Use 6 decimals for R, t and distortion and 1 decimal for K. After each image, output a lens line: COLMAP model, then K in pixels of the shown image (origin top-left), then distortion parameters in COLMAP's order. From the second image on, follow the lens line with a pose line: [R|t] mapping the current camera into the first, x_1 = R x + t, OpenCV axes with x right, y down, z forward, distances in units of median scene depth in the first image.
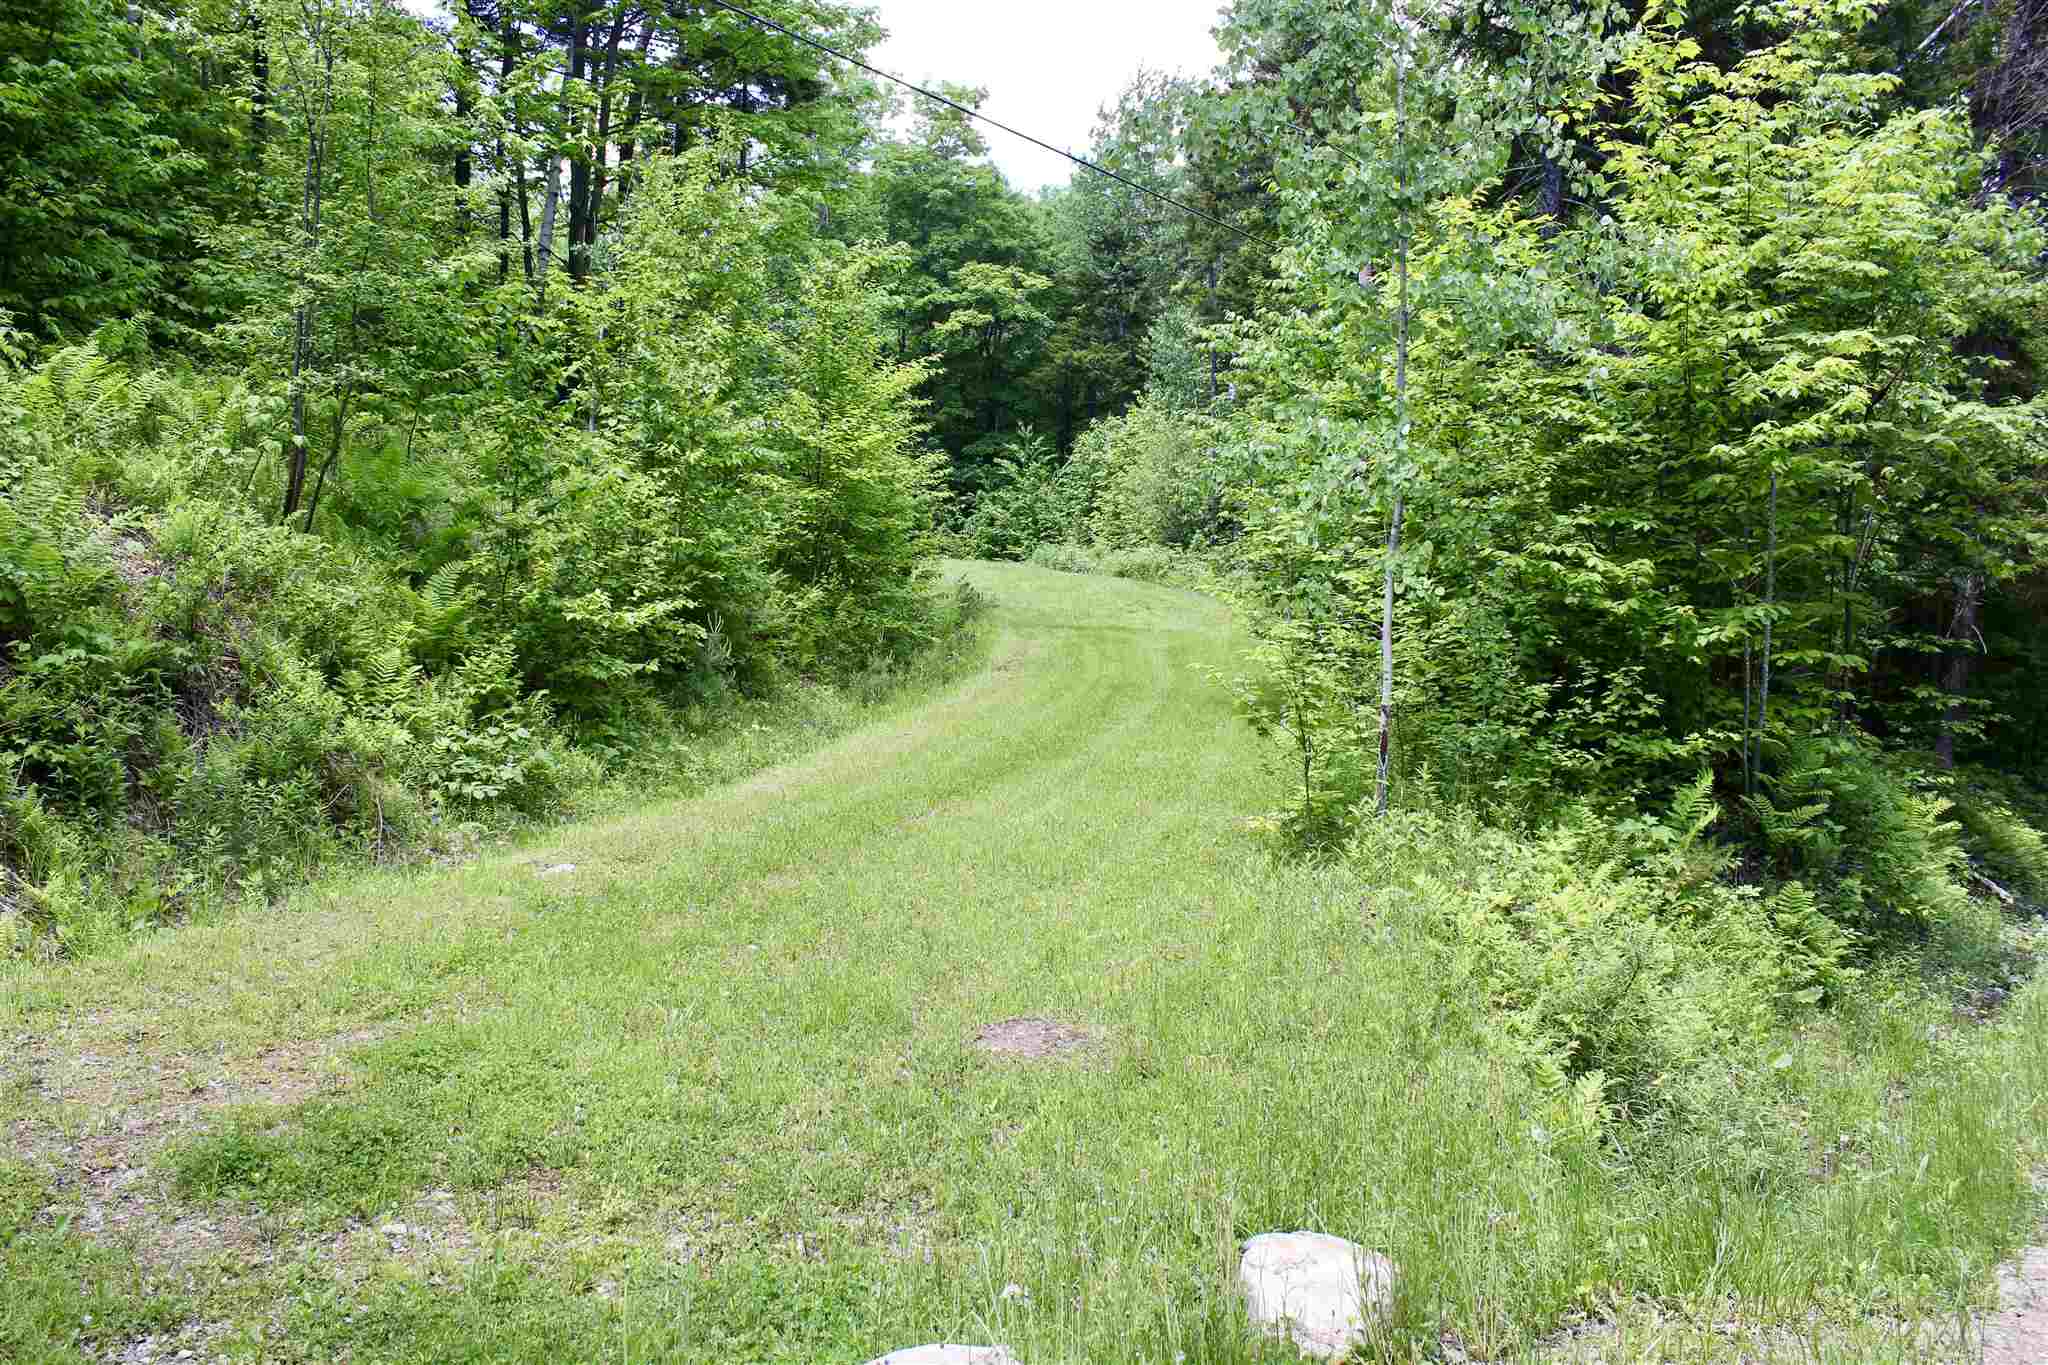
lens RADIAL K [[1638.9, 0, 1024.0], [0, 1638.9, 682.5], [0, 0, 1]] dist [-0.190321, 0.142261]
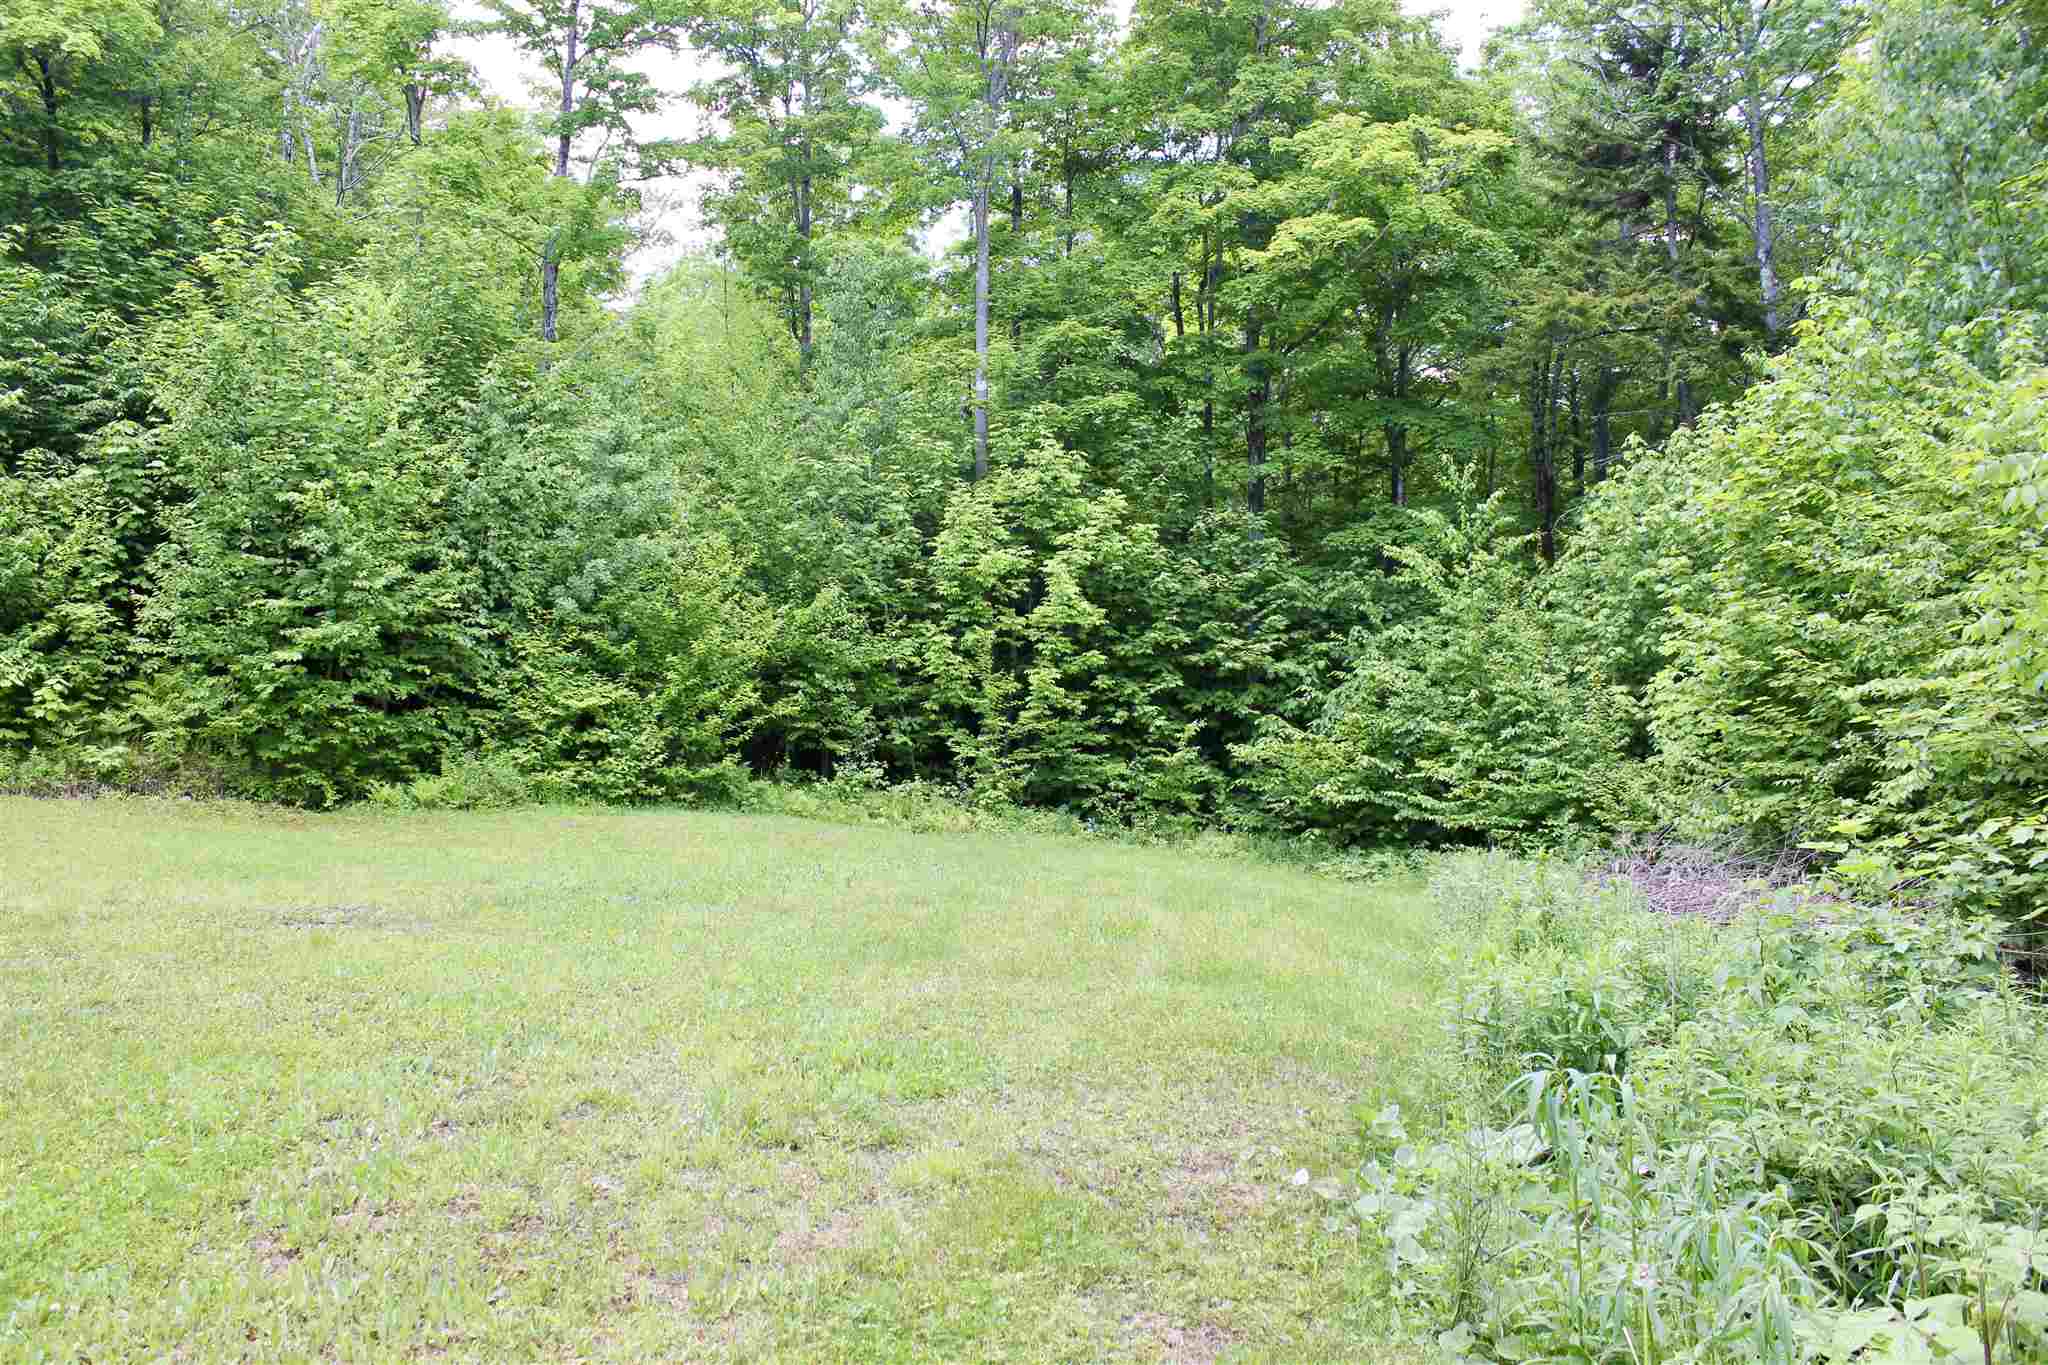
lens RADIAL K [[1638.9, 0, 1024.0], [0, 1638.9, 682.5], [0, 0, 1]] dist [-0.190321, 0.142261]
pose [[0.961834, -0.017861, -0.273049, 0.005647], [-0.009482, 0.995093, -0.098492, -0.060775], [0.273468, 0.097322, 0.956945, 0.575190]]
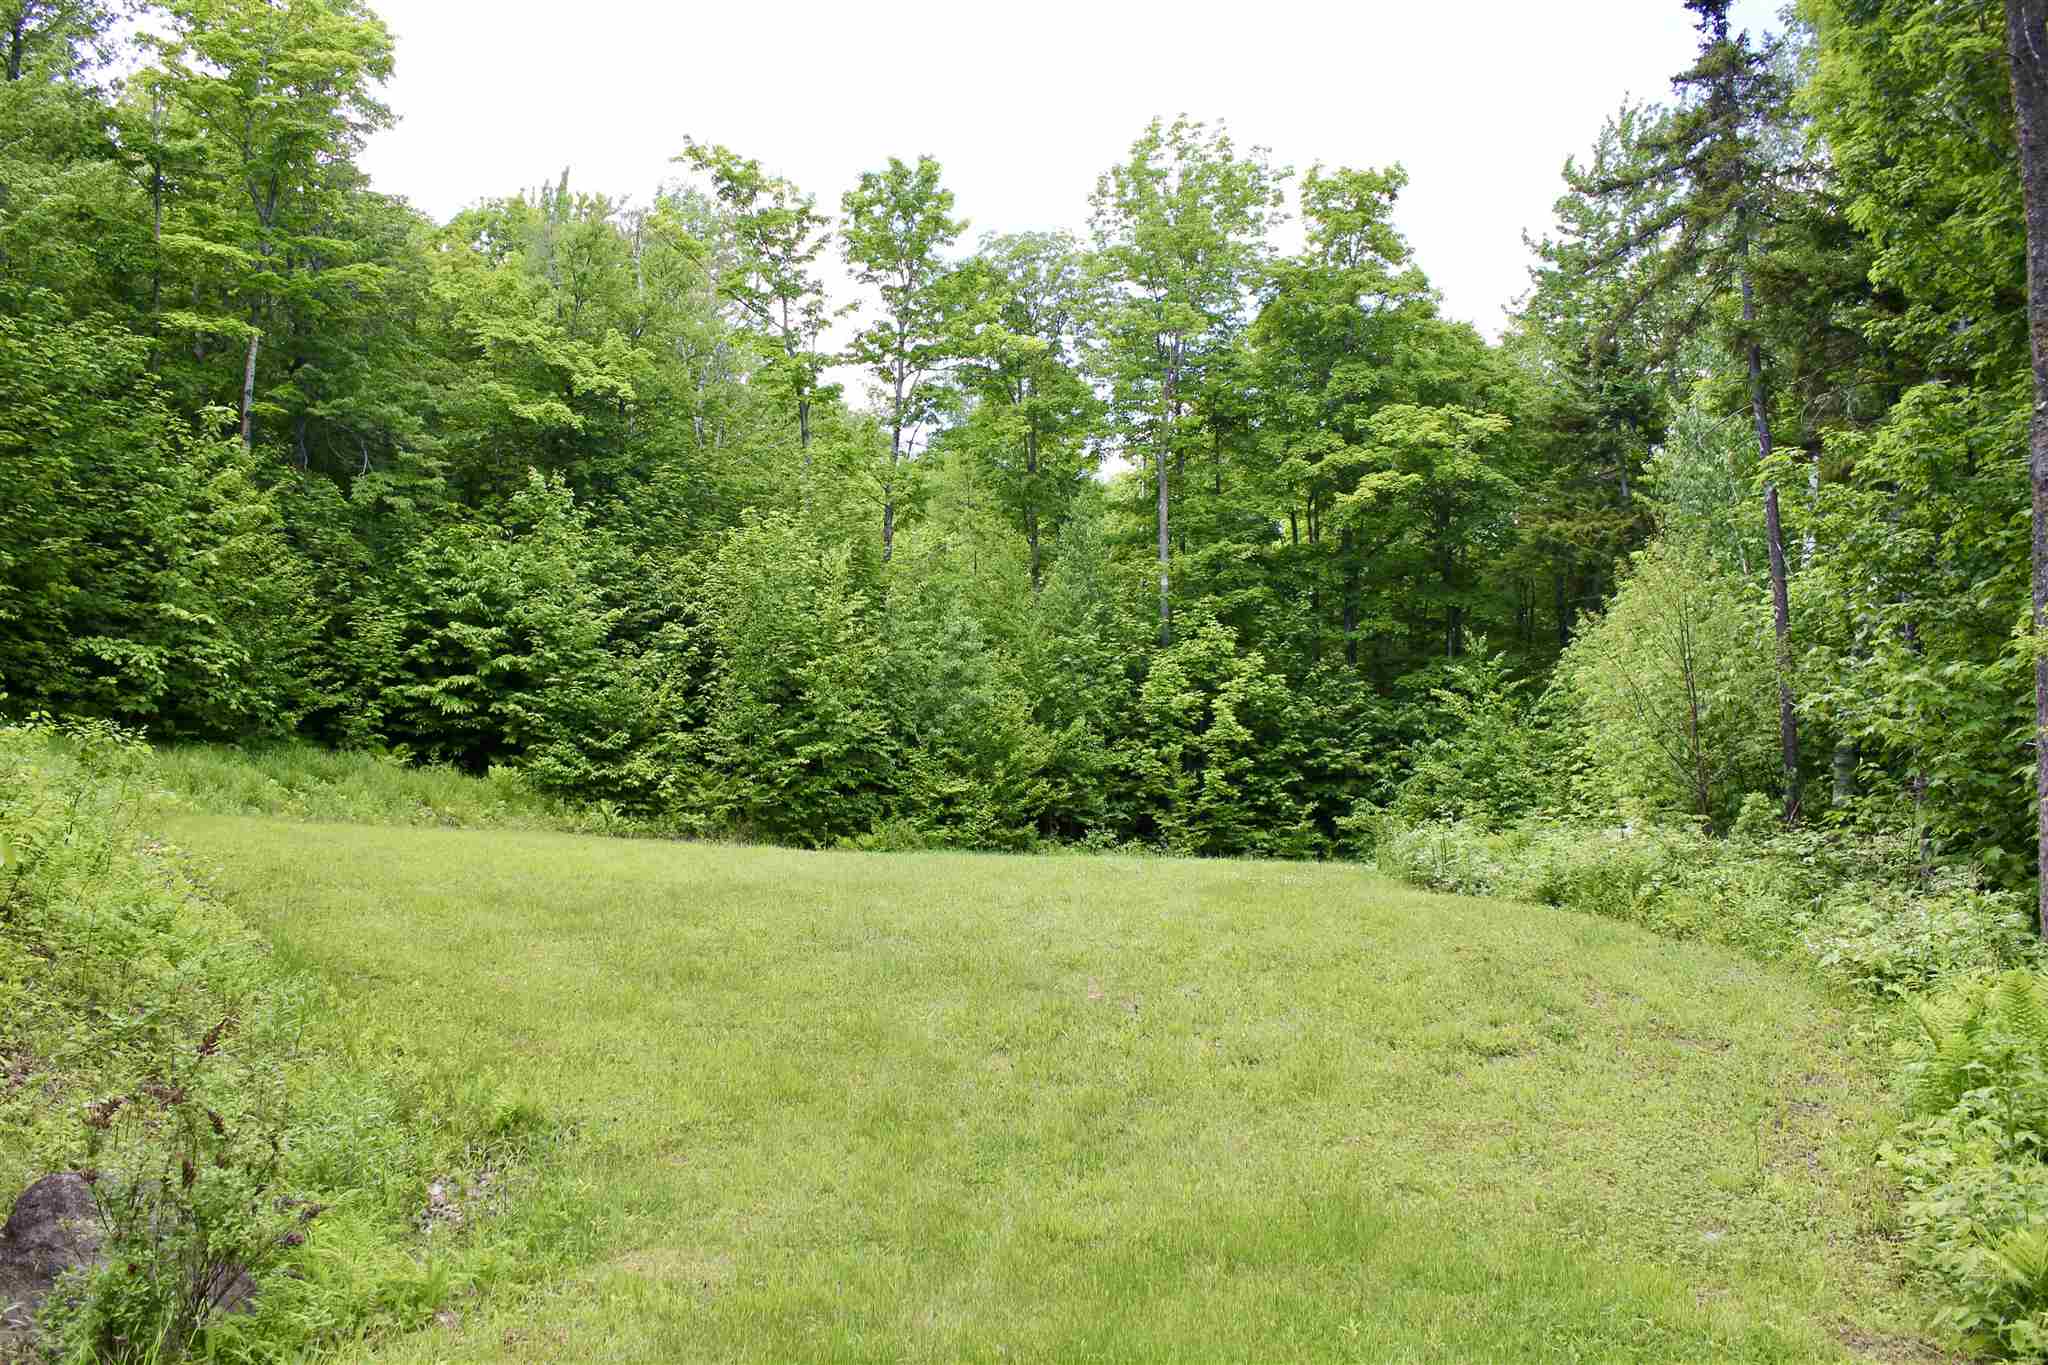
lens RADIAL K [[1638.9, 0, 1024.0], [0, 1638.9, 682.5], [0, 0, 1]] dist [-0.190321, 0.142261]
pose [[0.943058, -0.047555, -0.329210, 0.040974], [-0.008744, 0.985841, -0.167454, -0.029797], [0.332512, 0.160798, 0.929290, 0.339099]]
